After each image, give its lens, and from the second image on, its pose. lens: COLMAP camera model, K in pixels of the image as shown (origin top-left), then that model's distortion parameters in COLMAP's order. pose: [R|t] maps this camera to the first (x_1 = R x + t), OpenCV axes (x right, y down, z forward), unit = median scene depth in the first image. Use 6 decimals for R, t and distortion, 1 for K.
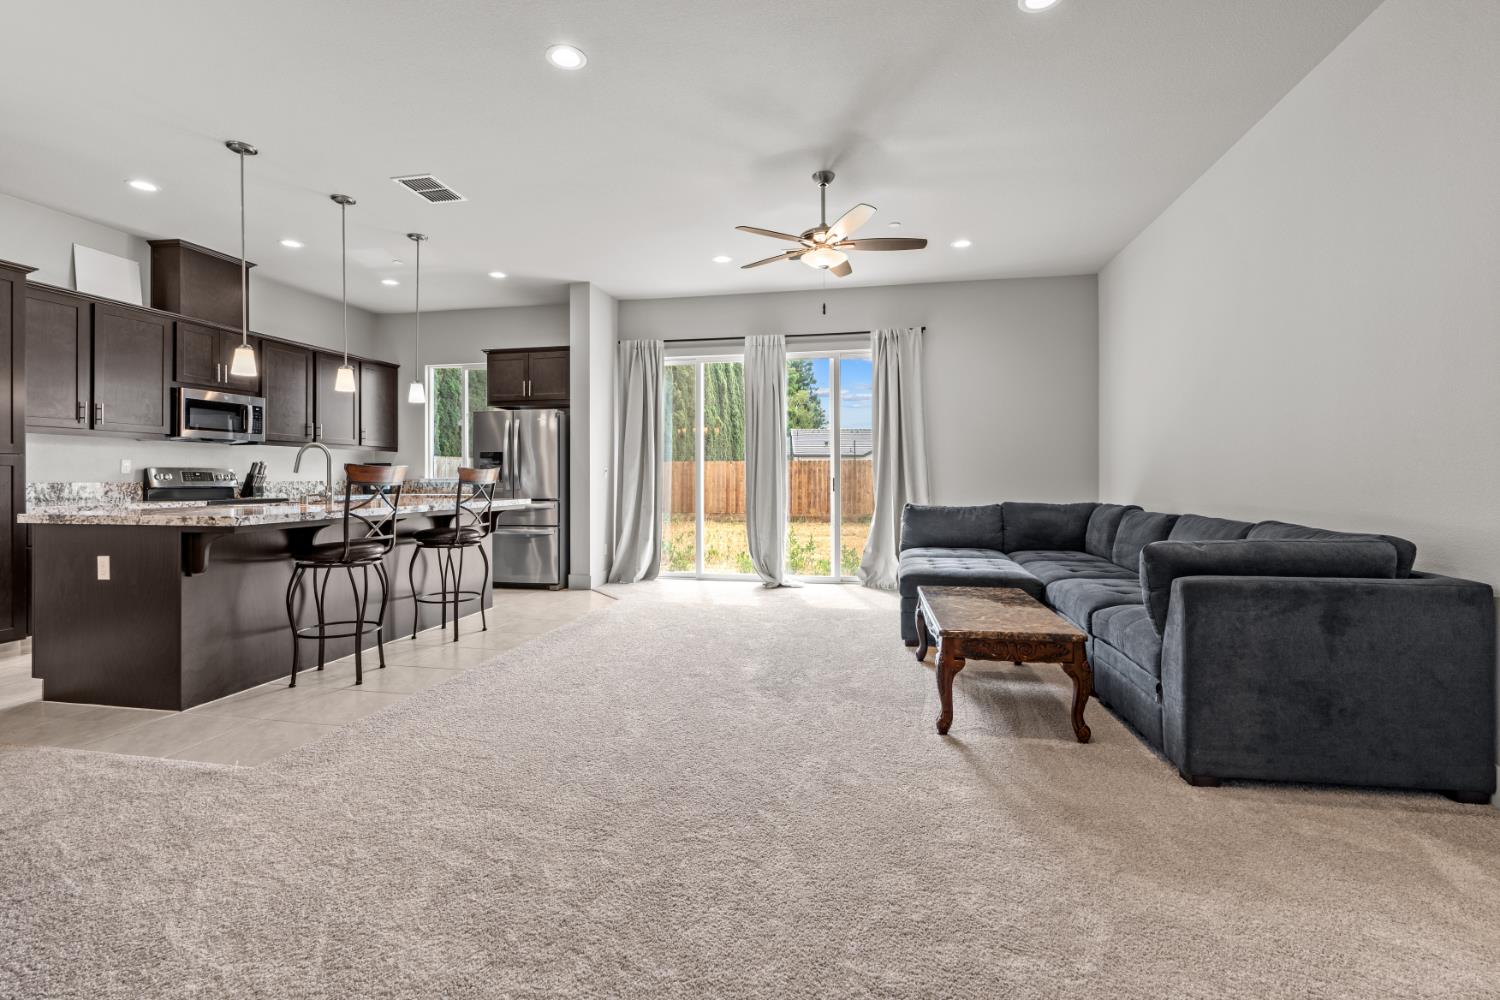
lens RADIAL K [[683.1, 0, 741.6], [0, 683.1, 476.4], [0, 0, 1]] dist [-0.000692, 0.000791]
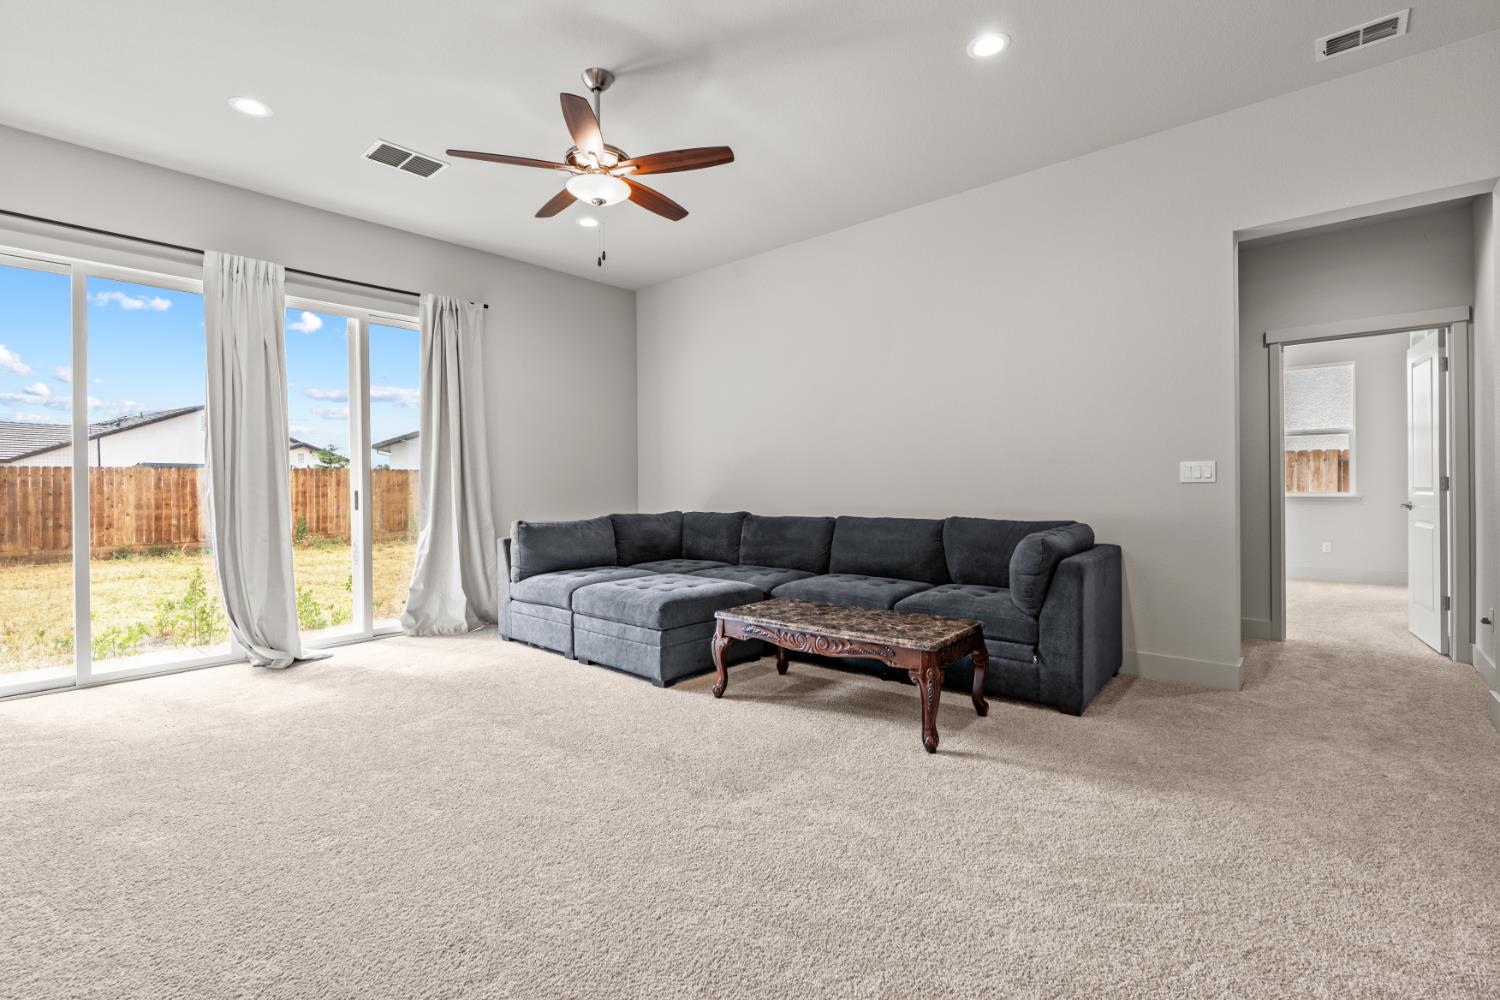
lens RADIAL K [[683.7, 0, 748.7], [0, 683.7, 486.6], [0, 0, 1]] dist [-0.012416, 0.001207]
pose [[0.494135, -0.004598, 0.869373, -0.350766], [0.008142, 0.999967, 0.000661, 0.001278], [-0.869347, 0.006752, 0.494156, 0.397906]]
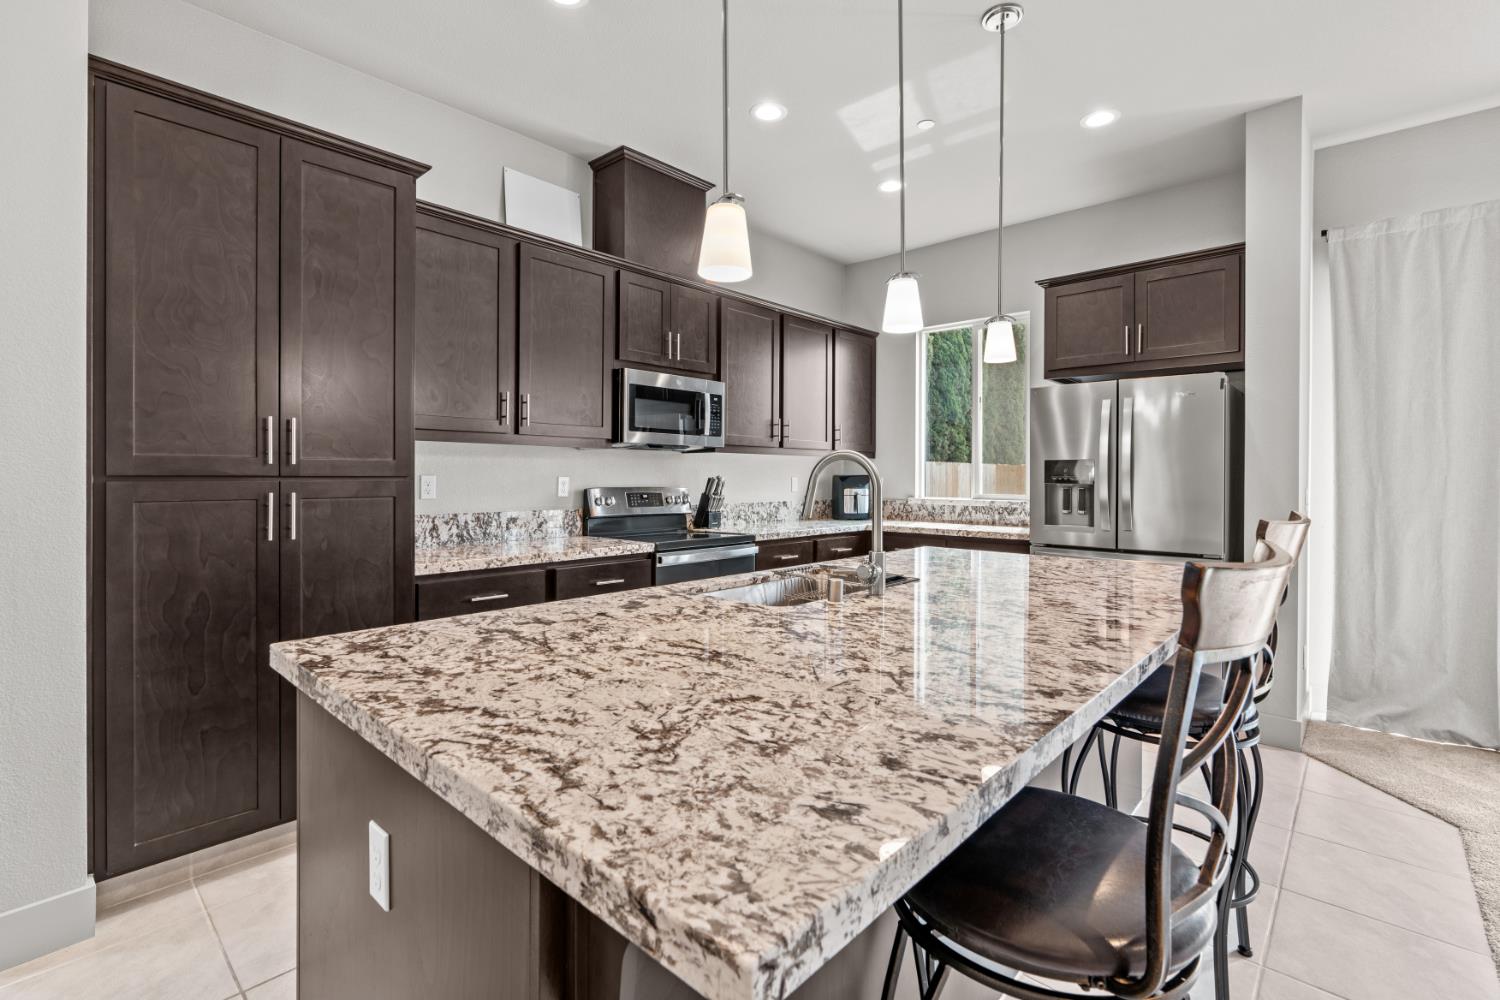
lens RADIAL K [[677.5, 0, 752.8], [0, 677.5, 485.2], [0, 0, 1]] dist [-0.013589, 0.004556]
pose [[0.863257, 0.012359, -0.504614, -0.383723], [-0.004558, 0.999850, 0.016691, -0.028487], [0.504744, -0.012108, 0.863184, 0.499573]]
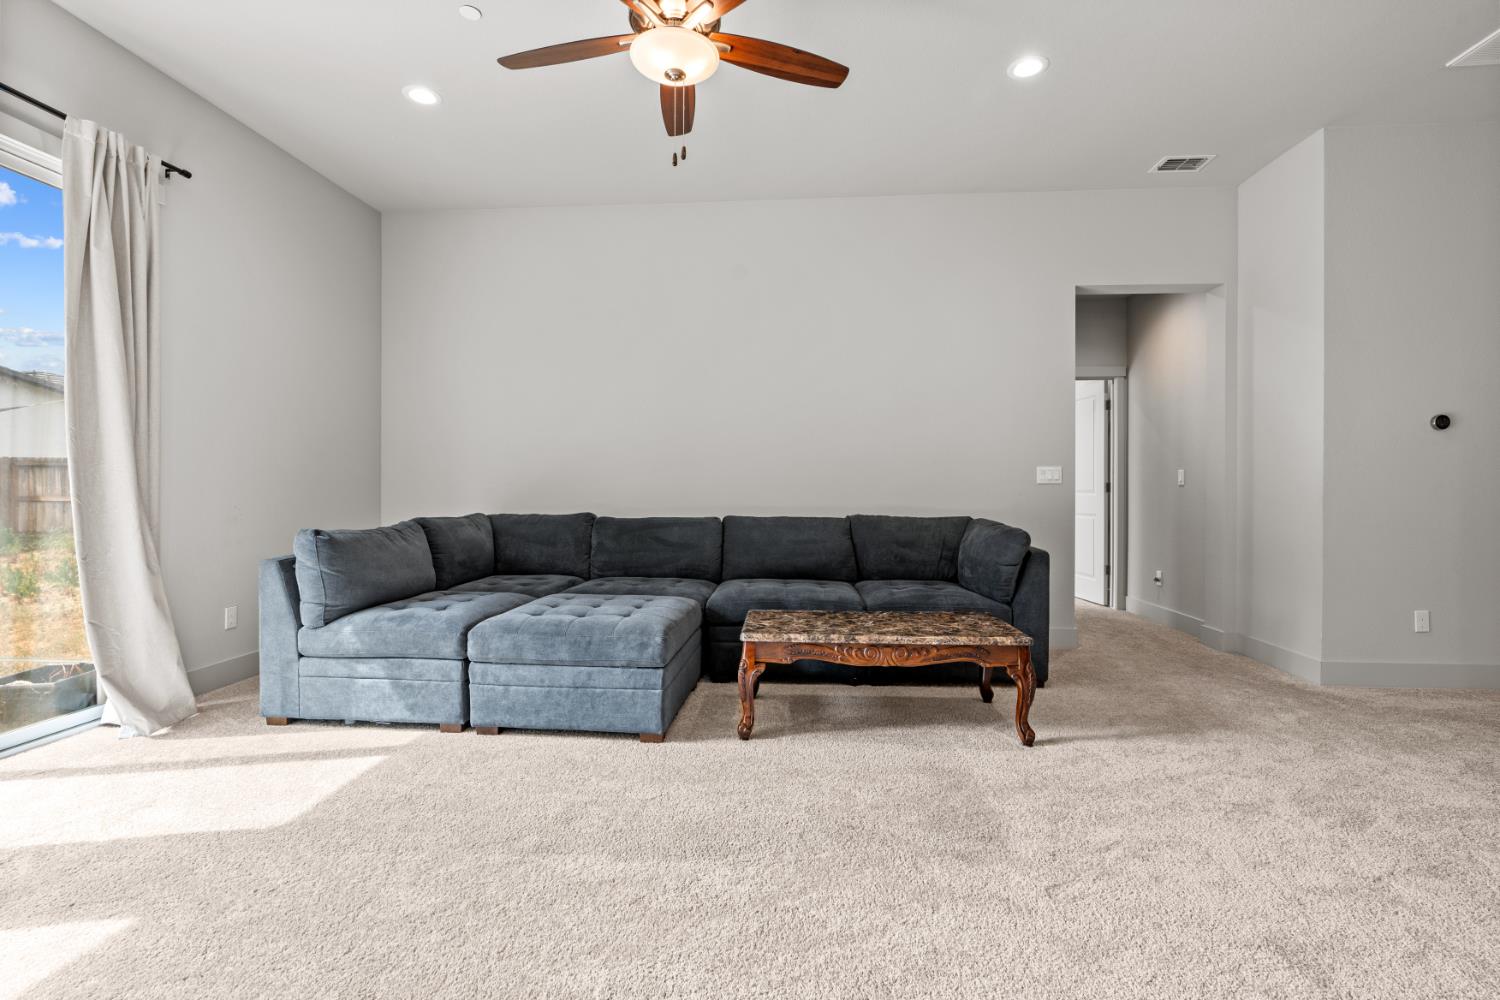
lens RADIAL K [[683.7, 0, 748.7], [0, 683.7, 486.6], [0, 0, 1]] dist [-0.012416, 0.001207]
pose [[-0.127230, 0.002287, 0.991871, -0.323096], [-0.005093, 0.999983, -0.002959, 0.008832], [-0.991860, -0.005428, -0.127217, 0.806876]]
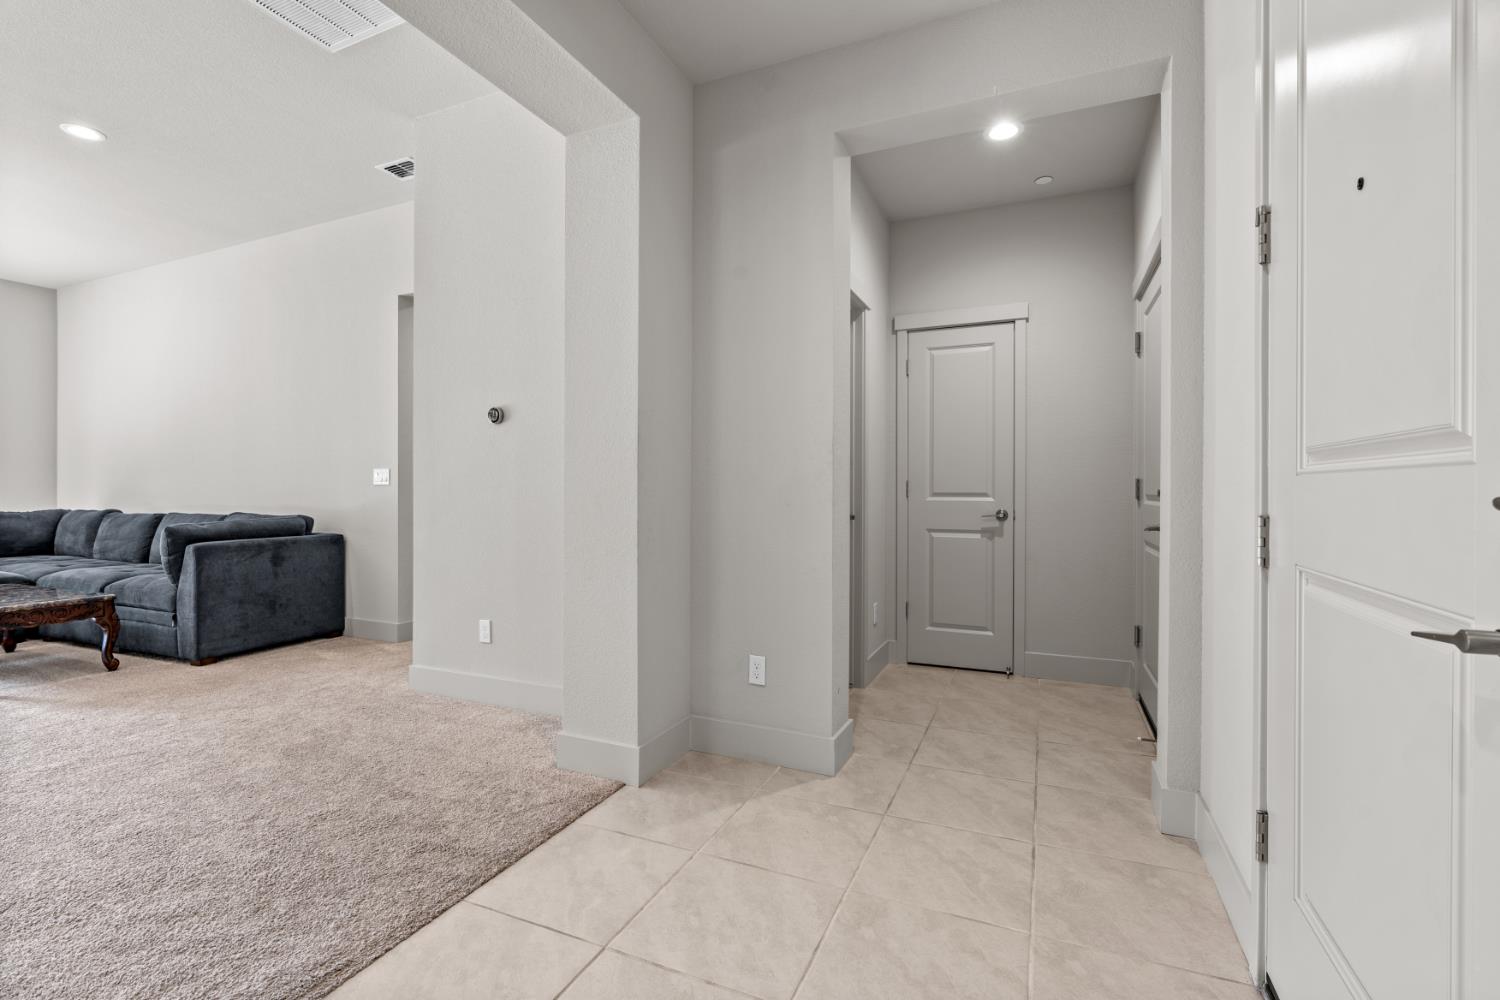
lens RADIAL K [[667.4, 0, 752.6], [0, 667.4, 495.4], [0, 0, 1]] dist [0.000592, 0.000151]
pose [[0.213194, -0.004369, 0.977000, -0.290501], [-0.003558, 0.999980, 0.005248, 0.007218], [-0.977003, -0.004595, 0.213175, -0.301139]]
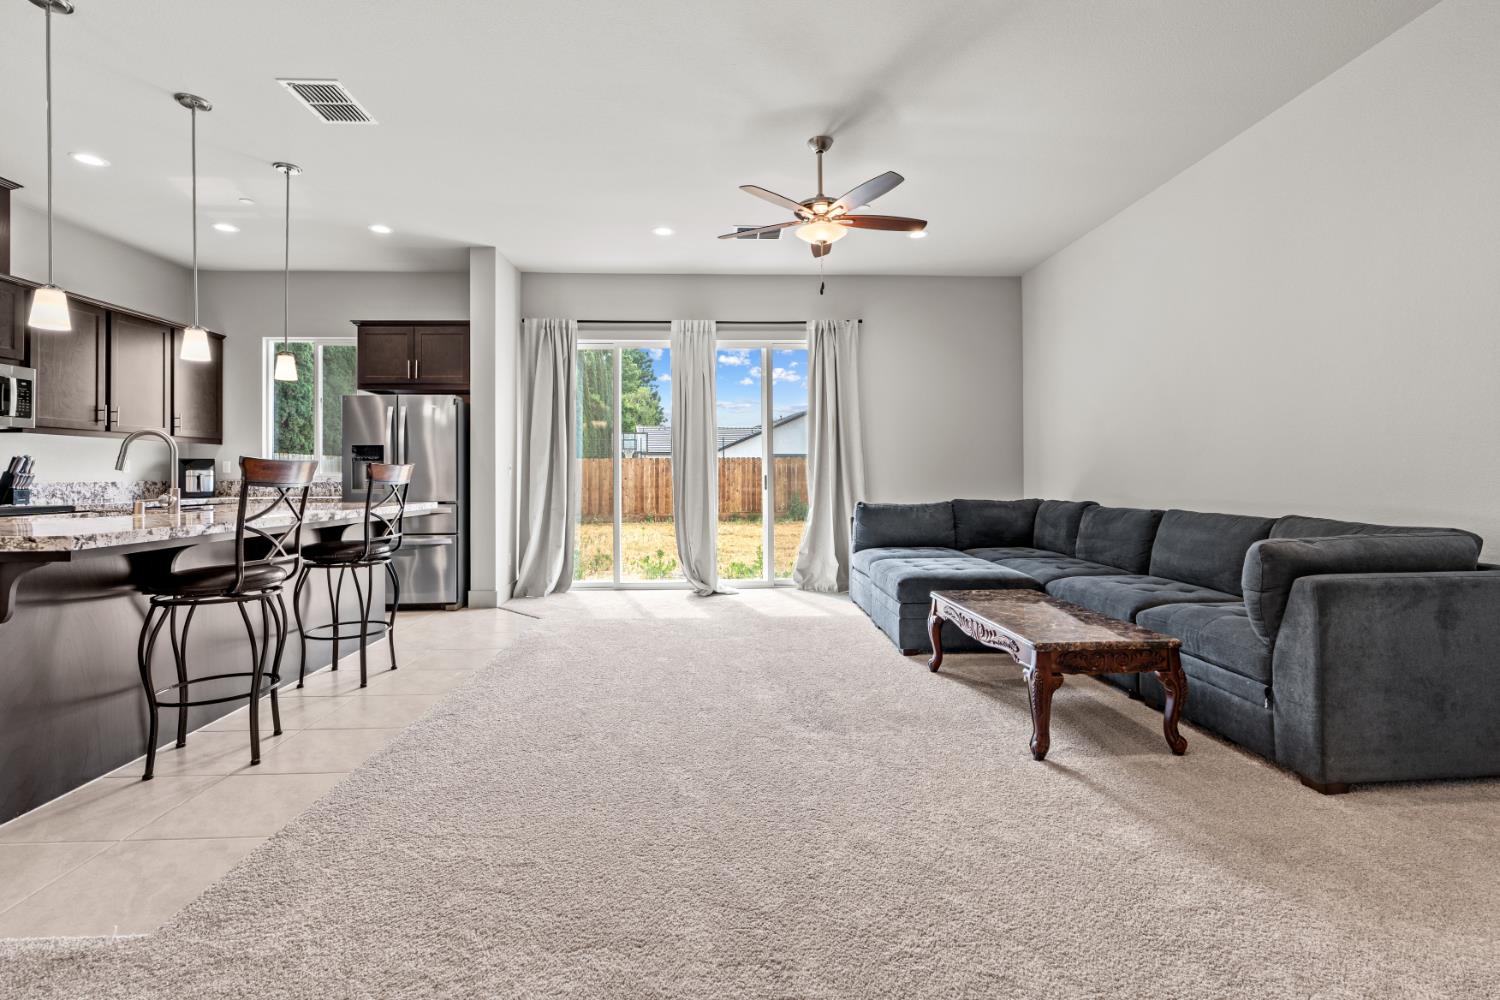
lens RADIAL K [[685.9, 0, 745.9], [0, 685.9, 469.0], [0, 0, 1]] dist [-0.000665, 0.000872]
pose [[0.969617, -0.000973, 0.244624, -0.158881], [0.002989, 0.999965, -0.007867, 0.000758], [-0.244608, 0.008359, 0.969586, 0.115876]]
